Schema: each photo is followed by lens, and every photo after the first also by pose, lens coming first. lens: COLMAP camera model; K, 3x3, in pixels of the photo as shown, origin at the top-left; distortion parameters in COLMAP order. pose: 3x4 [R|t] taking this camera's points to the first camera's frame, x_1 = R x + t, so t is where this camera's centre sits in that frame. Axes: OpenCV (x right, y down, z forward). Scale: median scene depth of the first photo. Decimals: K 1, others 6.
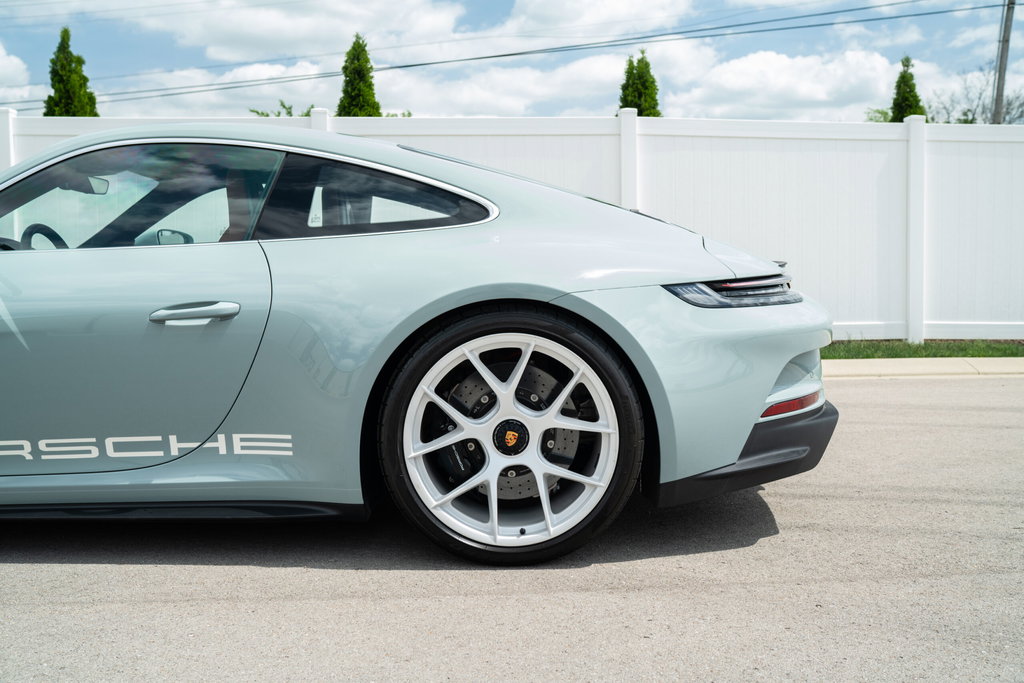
lens RADIAL K [[1009.9, 0, 512.0], [0, 1009.9, 341.5], [0, 0, 1]] dist [-0.057698, 0.020339]
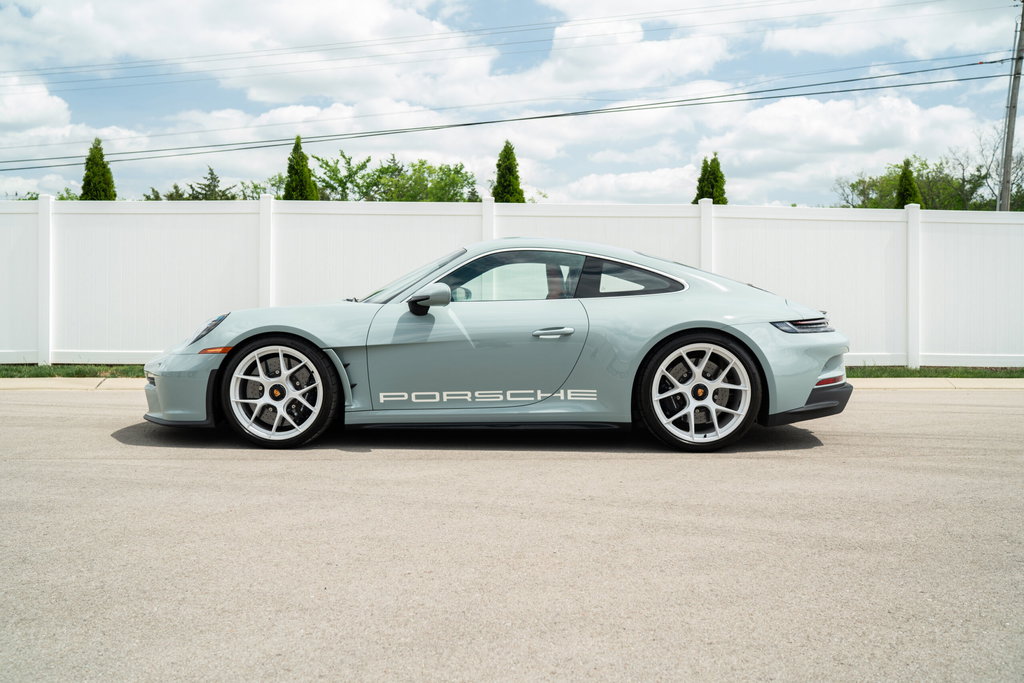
lens RADIAL K [[1060.6, 0, 512.0], [0, 1060.6, 341.5], [0, 0, 1]] dist [-0.036496, -0.013347]
pose [[0.999911, 0.011853, -0.006169, -0.381646], [-0.012094, 0.999100, -0.040654, 0.082494], [0.005682, 0.040725, 0.999154, -1.237965]]
